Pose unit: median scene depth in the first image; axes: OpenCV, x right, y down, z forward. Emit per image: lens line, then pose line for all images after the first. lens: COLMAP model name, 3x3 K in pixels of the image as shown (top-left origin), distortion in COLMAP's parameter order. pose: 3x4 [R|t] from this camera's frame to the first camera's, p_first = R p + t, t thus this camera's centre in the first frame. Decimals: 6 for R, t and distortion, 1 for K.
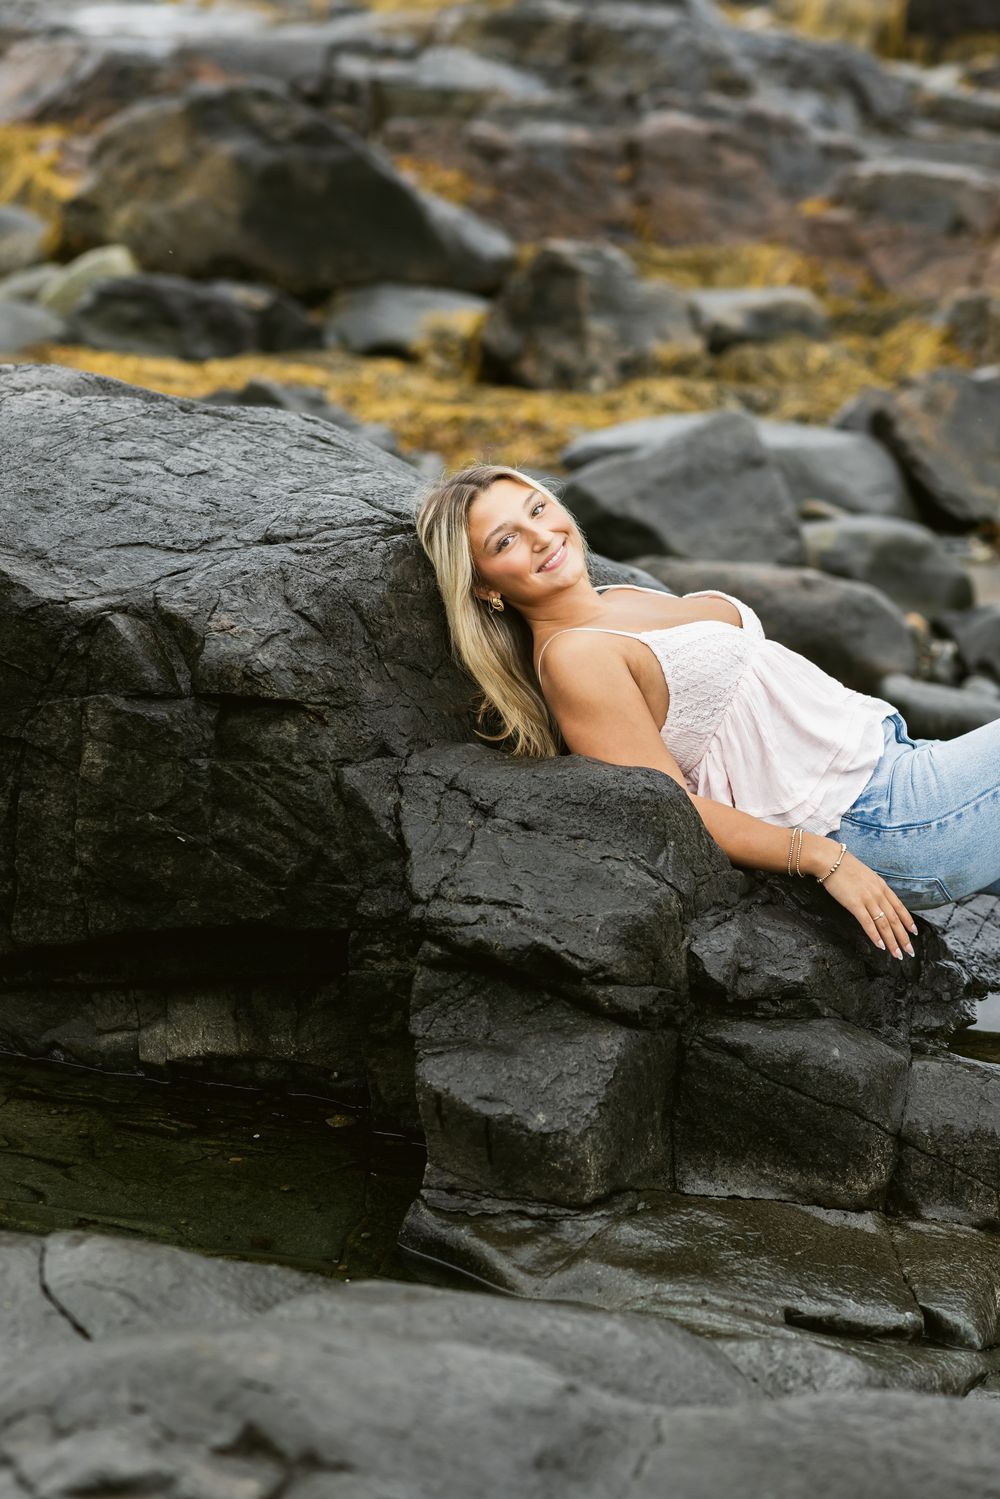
lens RADIAL K [[3549.1, 0, 500.0], [0, 3549.1, 749.5], [0, 0, 1]] dist [0.018874, -0.189746]
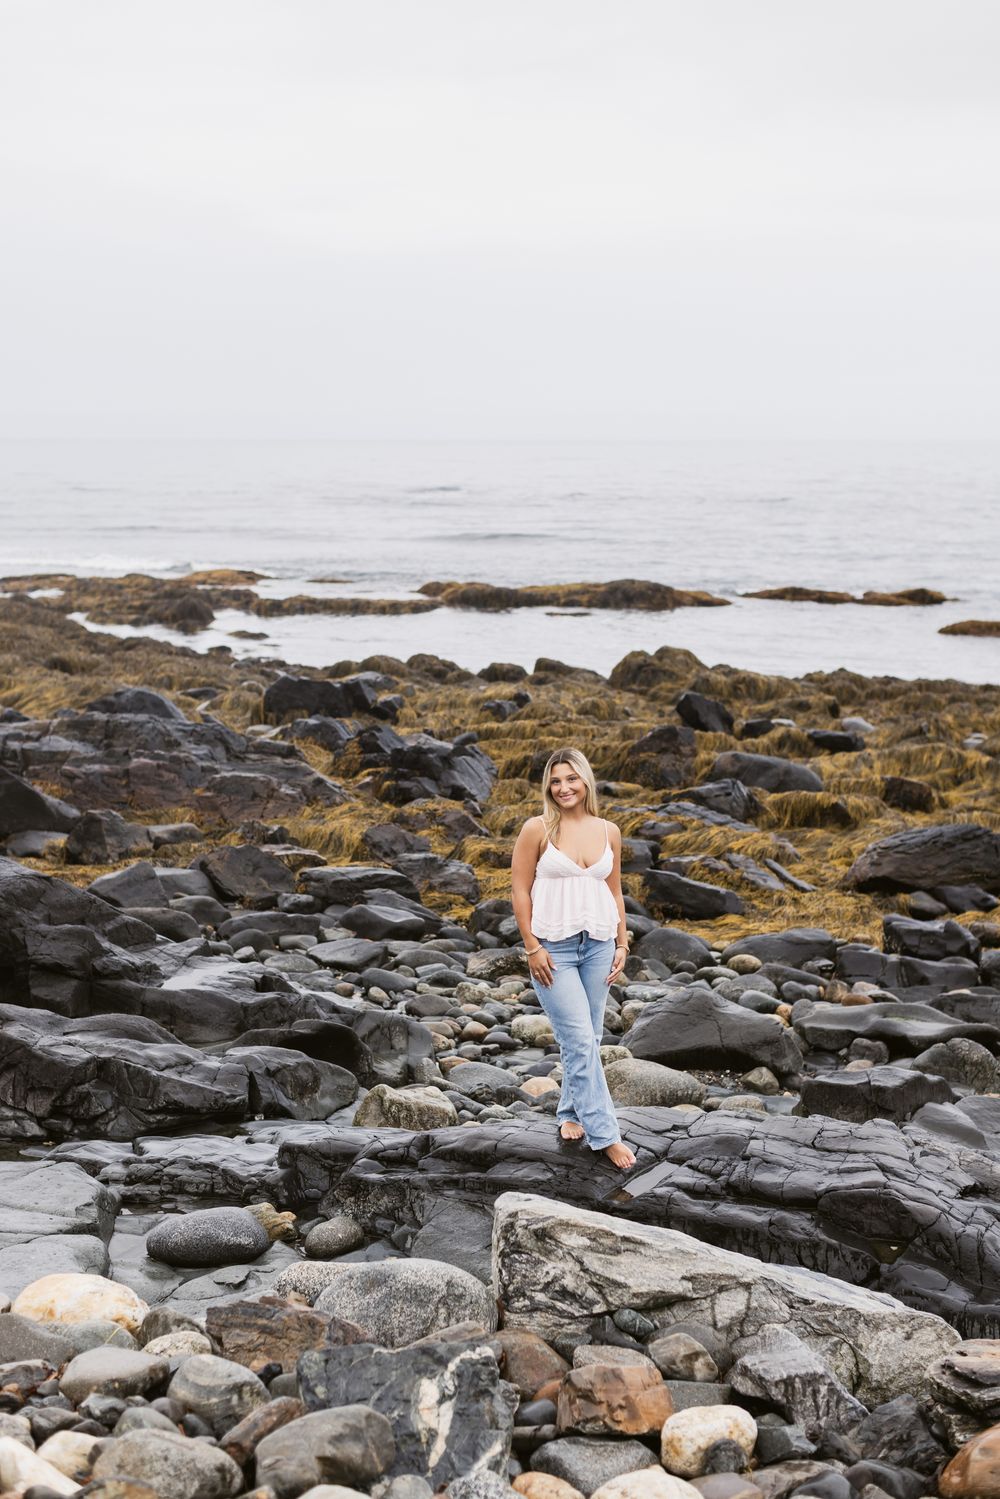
lens RADIAL K [[2237.8, 0, 500.0], [0, 2237.8, 749.5], [0, 0, 1]] dist [0.024652, 0.016619]
pose [[0.984534, -0.052774, 0.167056, 0.036347], [0.079633, 0.984156, -0.158413, 0.099309], [-0.156049, 0.169267, 0.973138, -0.668145]]
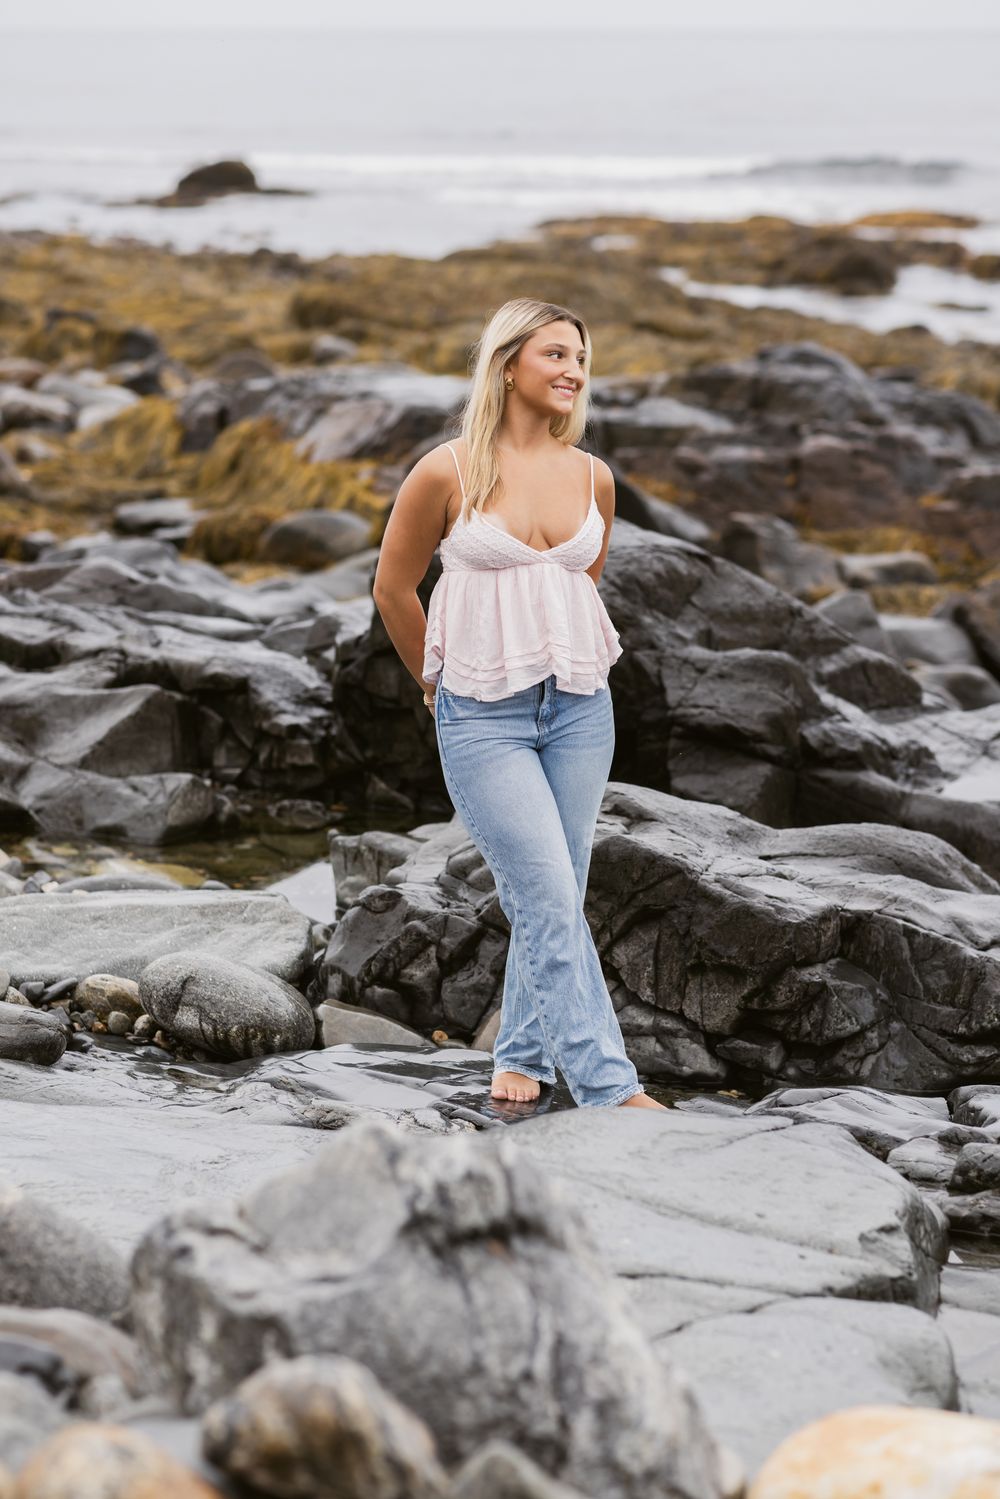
lens RADIAL K [[3549.1, 0, 500.0], [0, 3549.1, 749.5], [0, 0, 1]] dist [0.018874, -0.189746]
pose [[0.998362, -0.014963, -0.055225, -0.002876], [0.008363, 0.992996, -0.117854, 0.110430], [0.056602, 0.117199, 0.991494, -0.383292]]
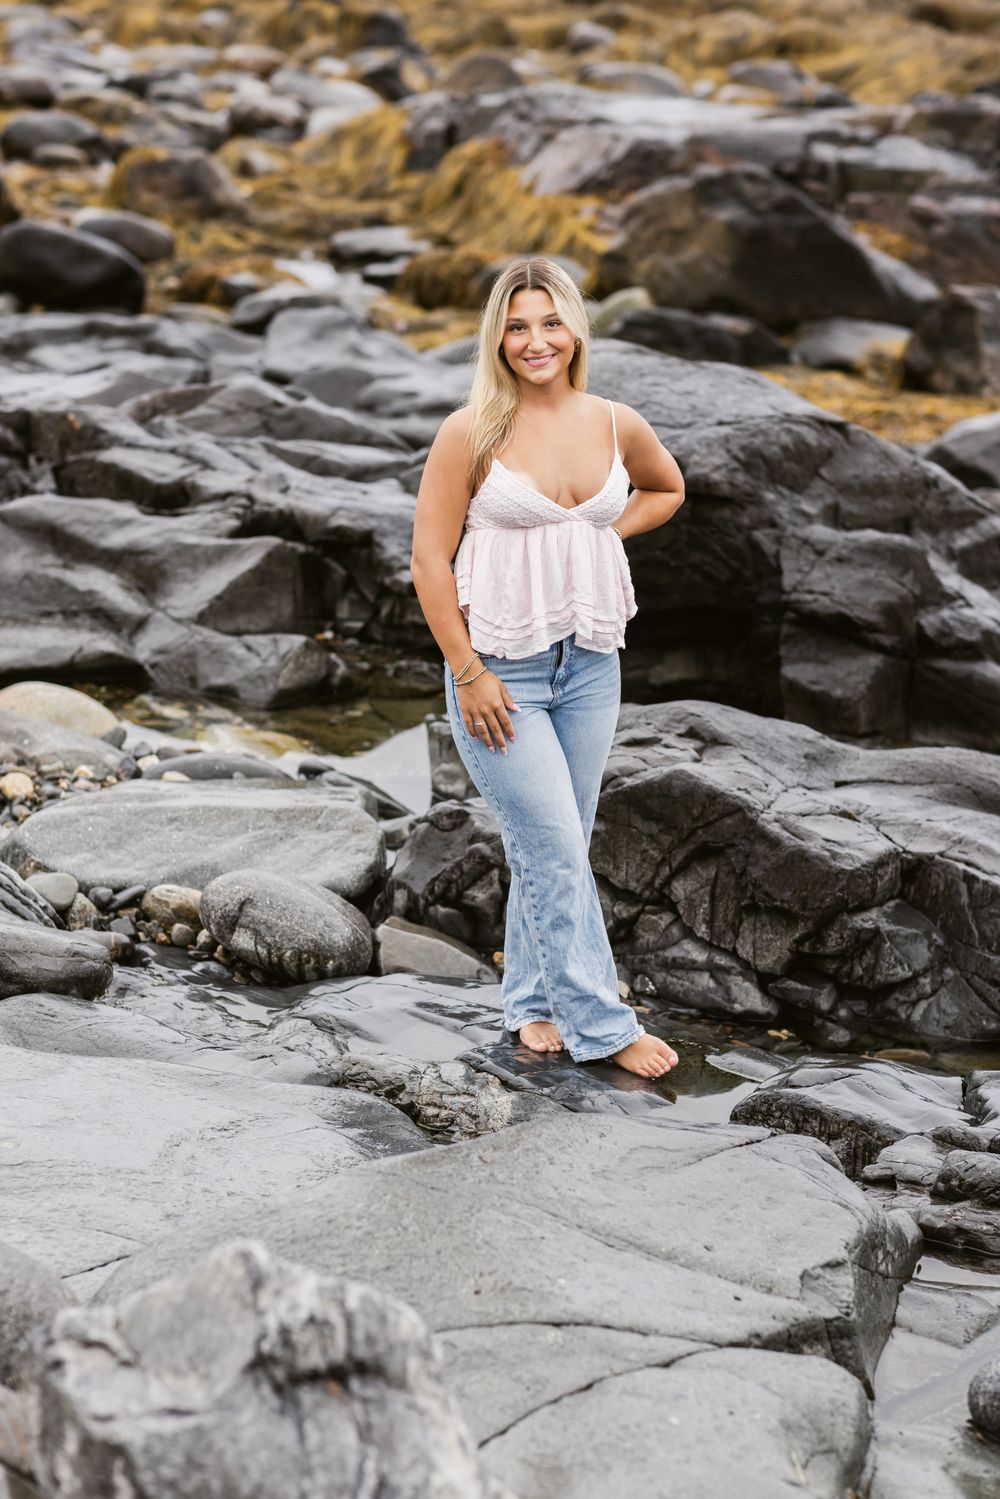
lens RADIAL K [[3754.2, 0, 500.0], [0, 3754.2, 749.5], [0, 0, 1]] dist [-0.012240, 0.335740]
pose [[0.990183, 0.028588, -0.136821, 0.040258], [-0.031637, 0.999296, -0.020163, 0.064557], [0.136148, 0.024294, 0.990391, -0.418599]]
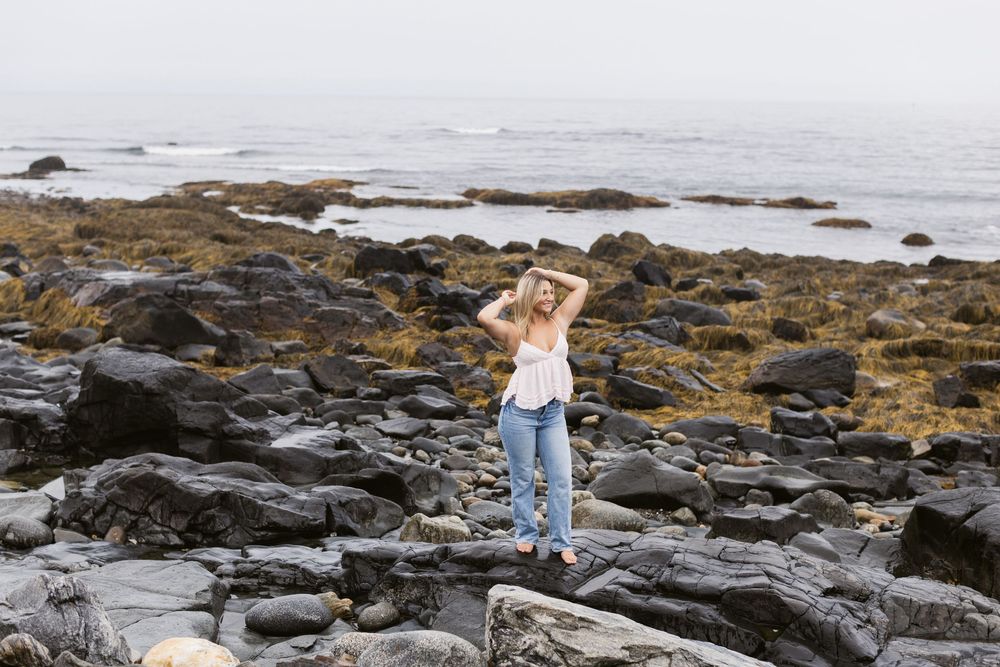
lens RADIAL K [[1478.7, 0, 500.0], [0, 1478.7, 333.5], [0, 0, 1]] dist [0.034400, -0.061531]
pose [[0.987151, -0.041571, 0.154287, 0.051364], [0.063695, 0.987909, -0.141345, 0.106473], [-0.146545, 0.149356, 0.977864, -0.619528]]
